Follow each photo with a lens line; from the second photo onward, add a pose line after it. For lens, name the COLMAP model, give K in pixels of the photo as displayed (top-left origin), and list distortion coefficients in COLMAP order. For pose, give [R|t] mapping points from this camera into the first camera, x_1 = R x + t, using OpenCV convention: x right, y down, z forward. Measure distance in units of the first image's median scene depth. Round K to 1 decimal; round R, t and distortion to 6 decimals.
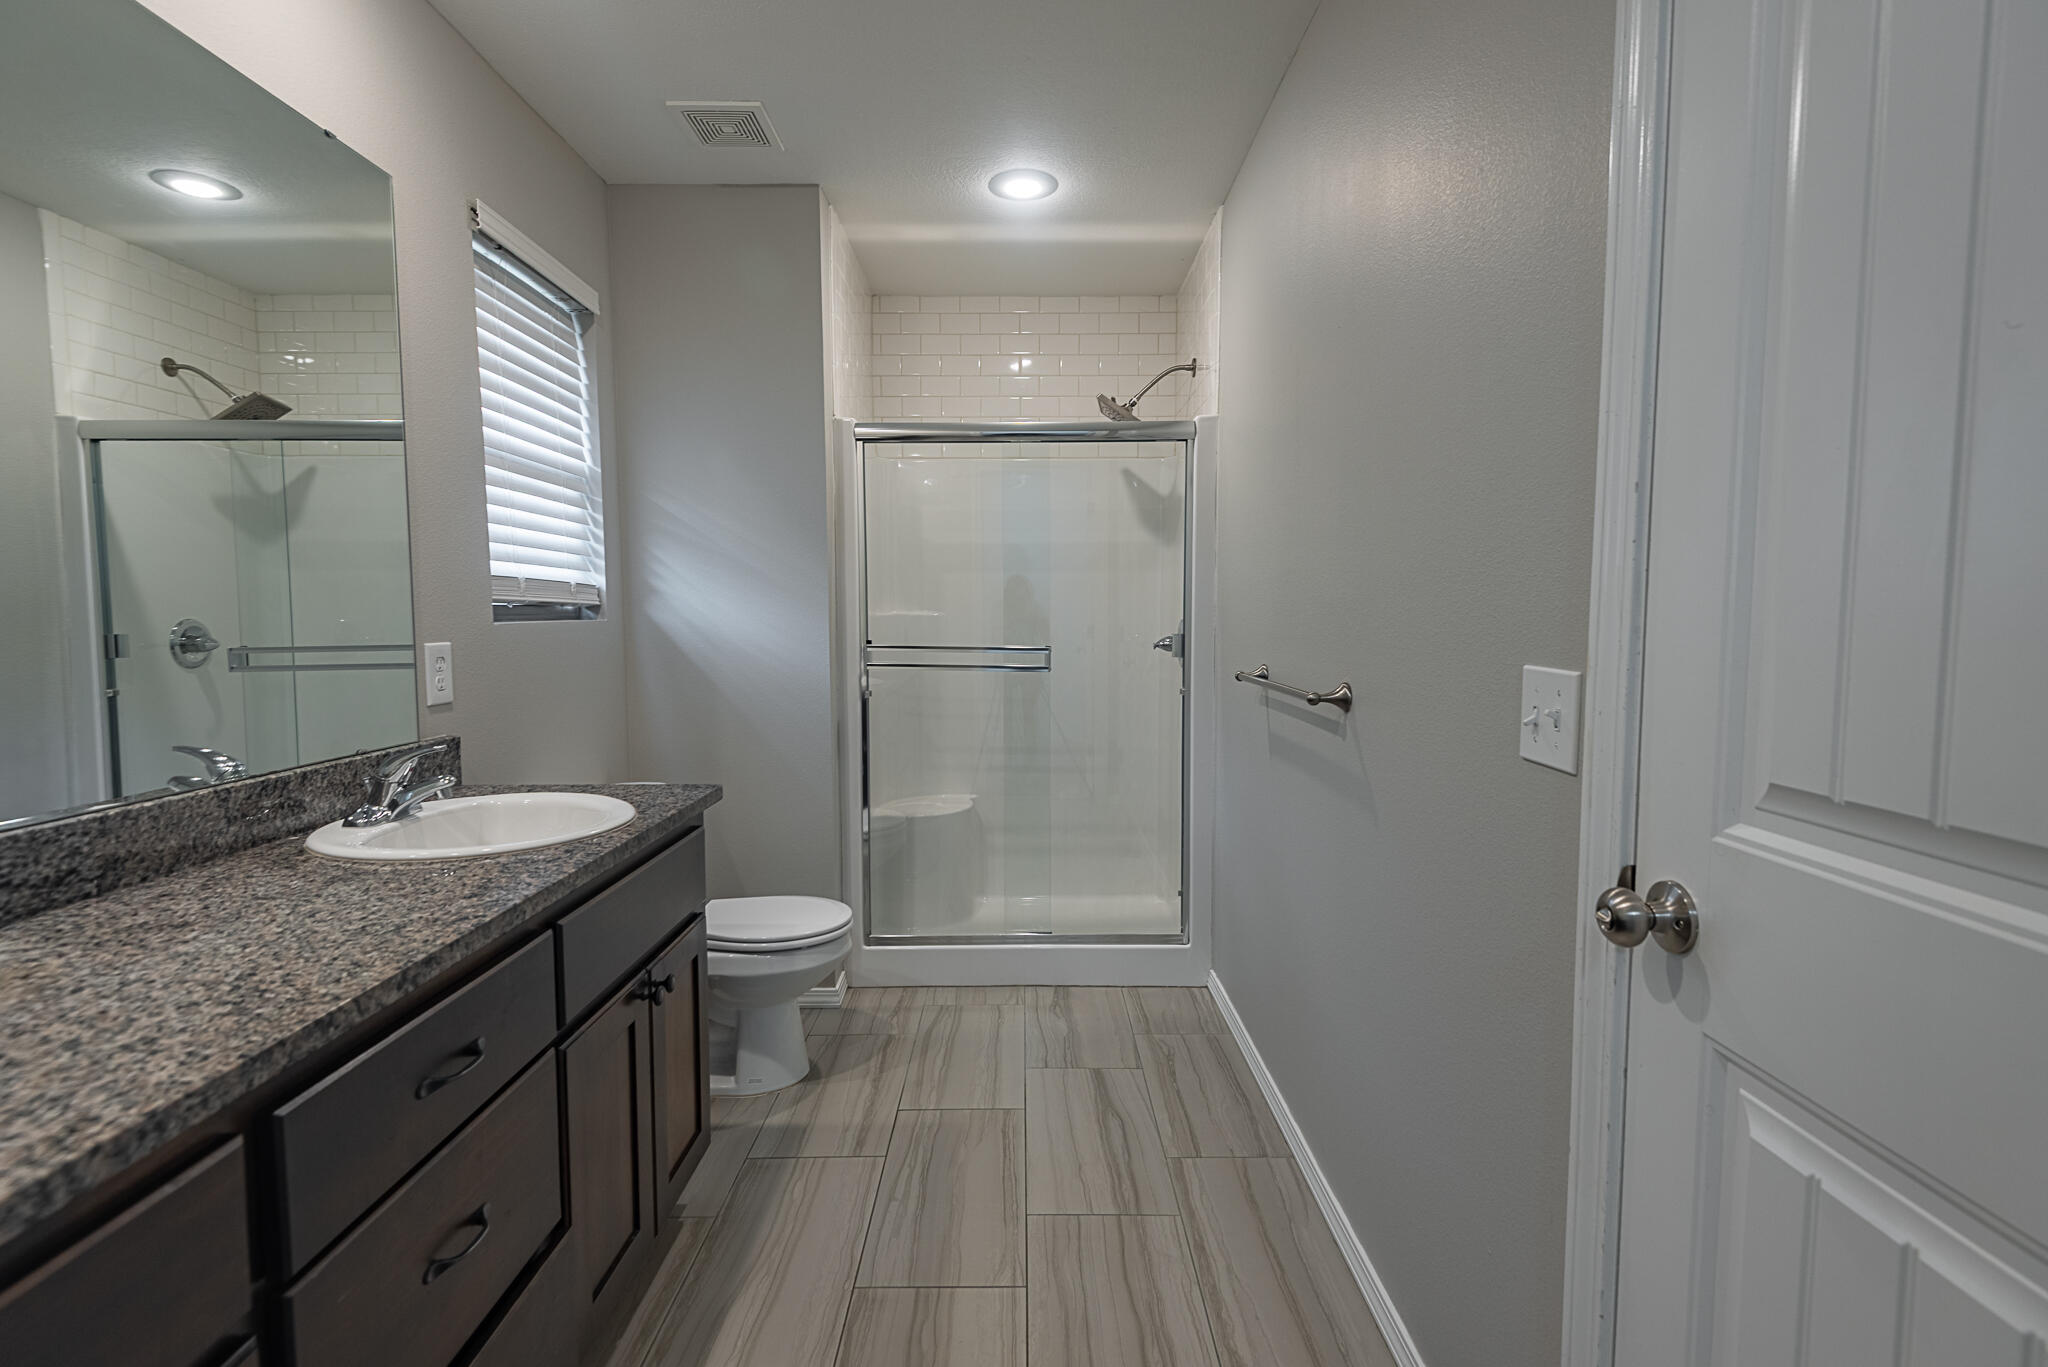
lens RADIAL K [[958.3, 0, 1029.9], [0, 958.3, 680.2], [0, 0, 1]] dist [0.031956, -0.019949]
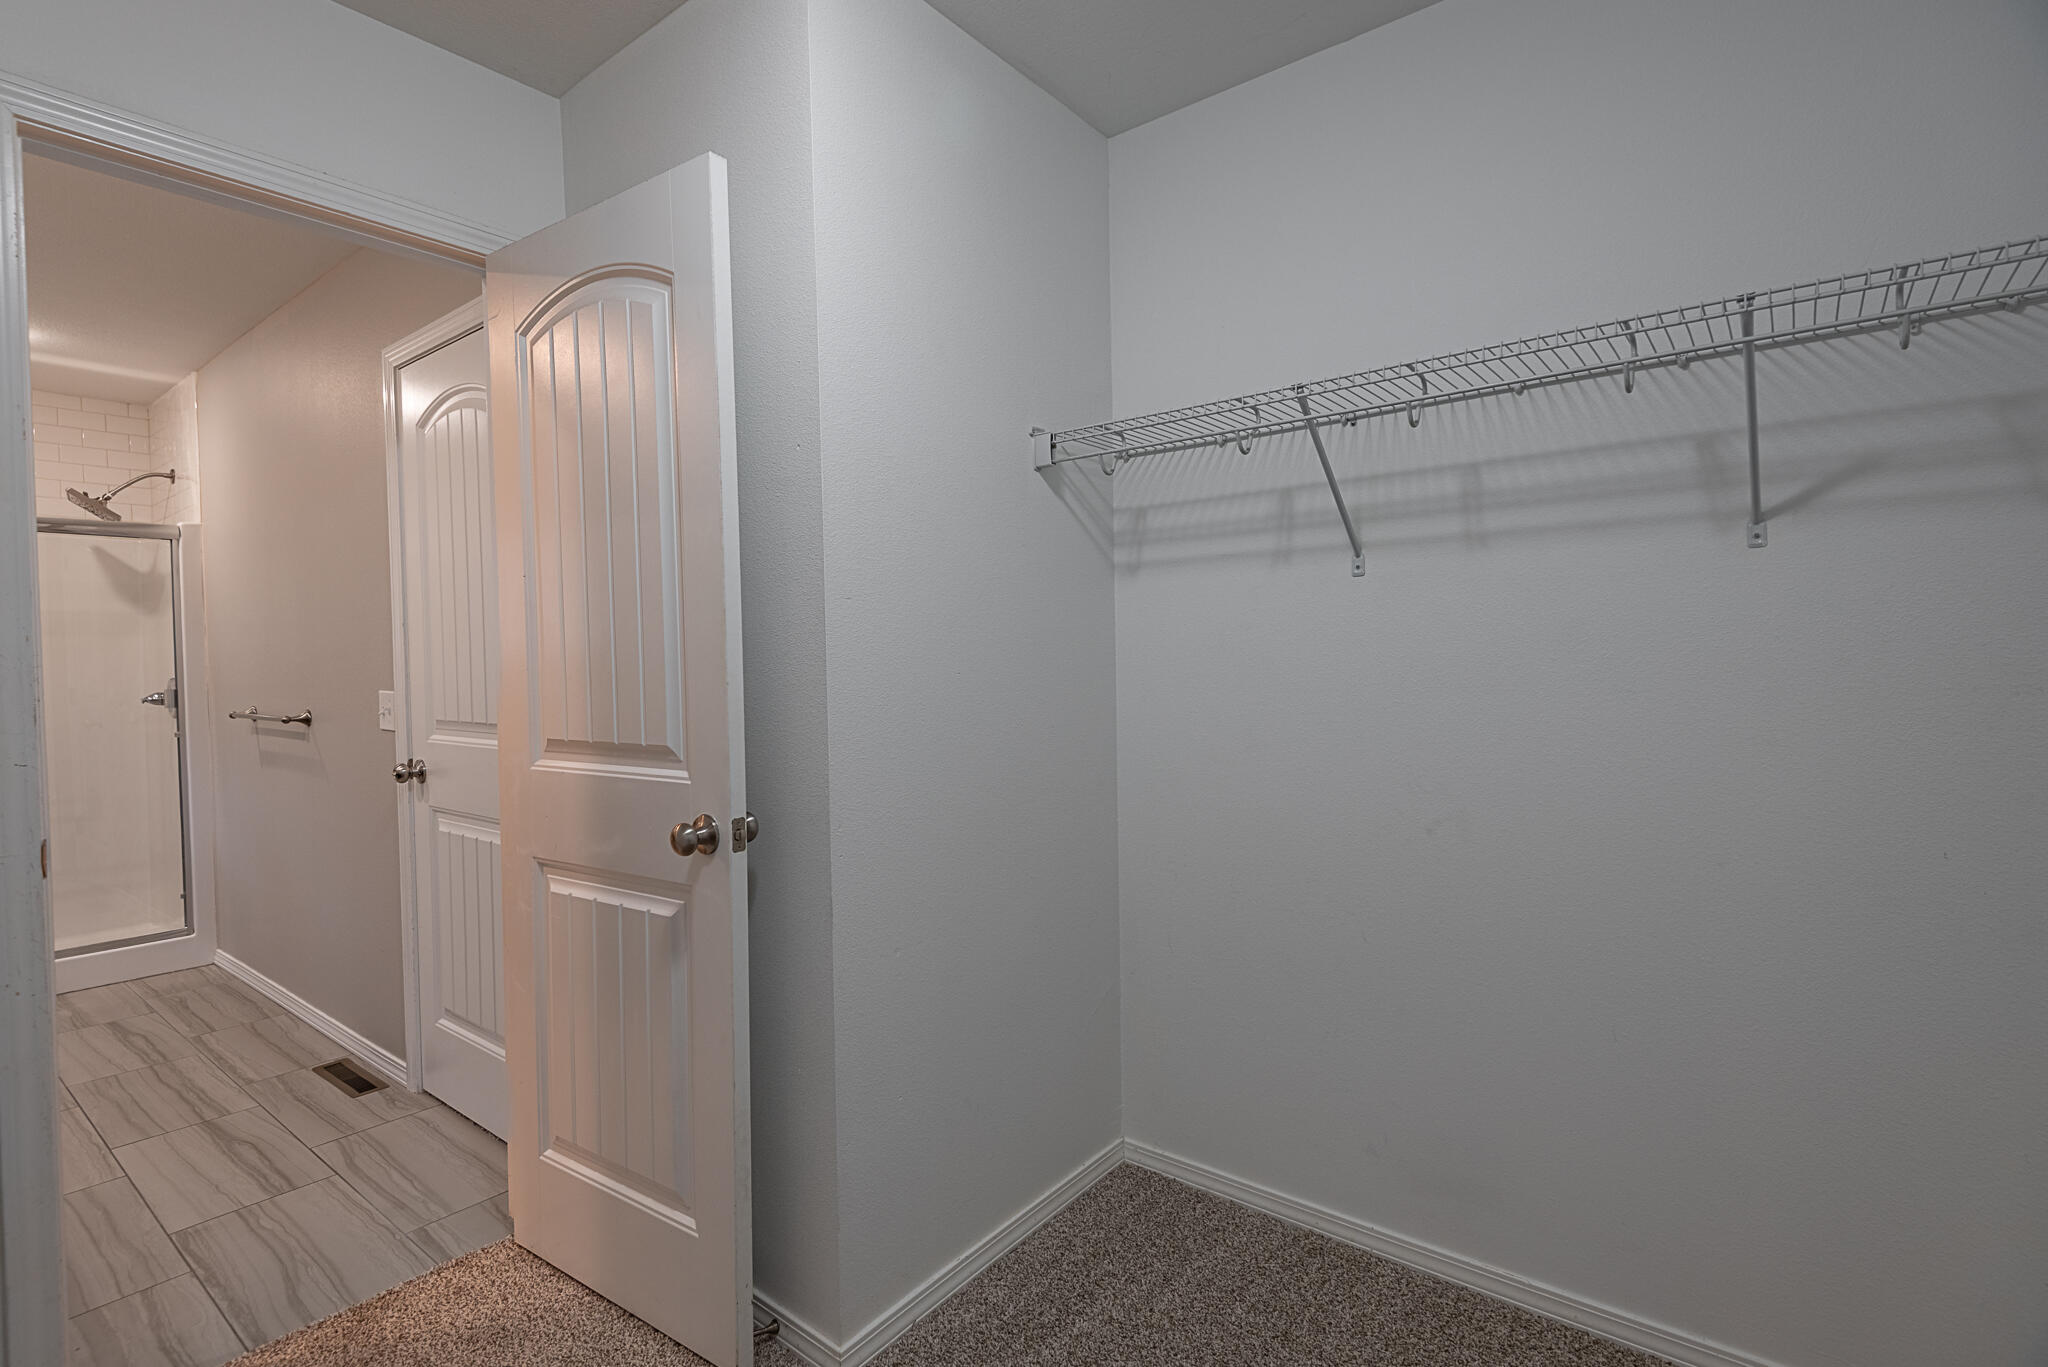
lens RADIAL K [[958.3, 0, 1029.9], [0, 958.3, 680.2], [0, 0, 1]] dist [0.031956, -0.019949]
pose [[0.620425, -0.028971, 0.783731, -0.186703], [0.072071, 0.997195, -0.020191, 0.061076], [-0.780947, 0.069012, 0.620773, -0.880142]]
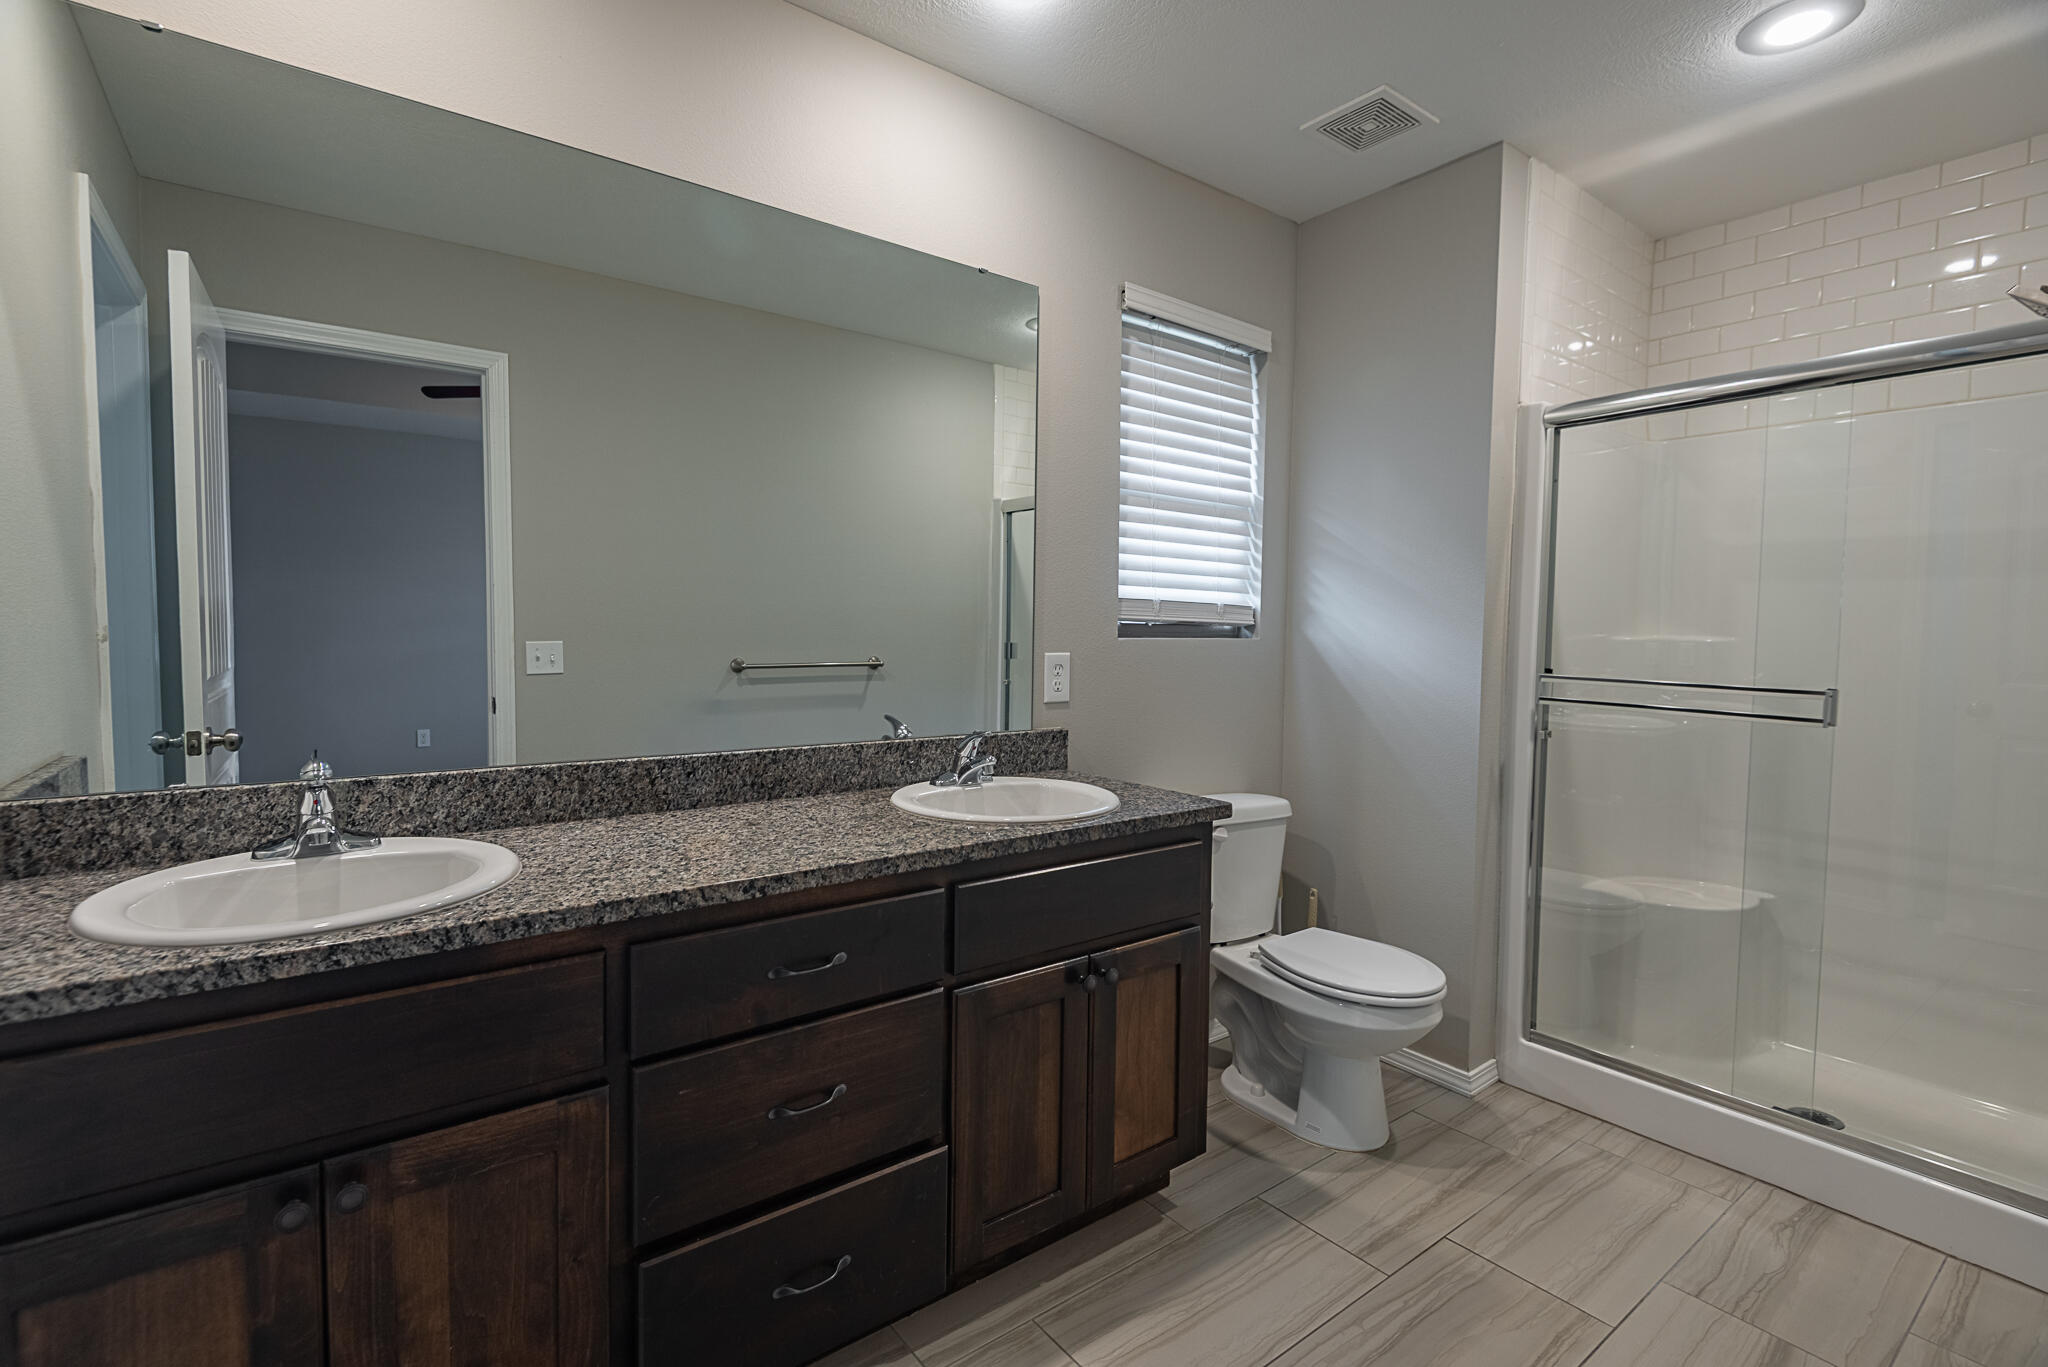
lens RADIAL K [[935.7, 0, 1023.7], [0, 935.7, 680.8], [0, 0, 1]] dist [0.037270, -0.024618]
pose [[0.602037, 0.053970, -0.796642, 0.262279], [-0.072673, 0.997276, 0.012642, -0.012109], [0.795154, 0.050283, 0.604319, 0.197606]]
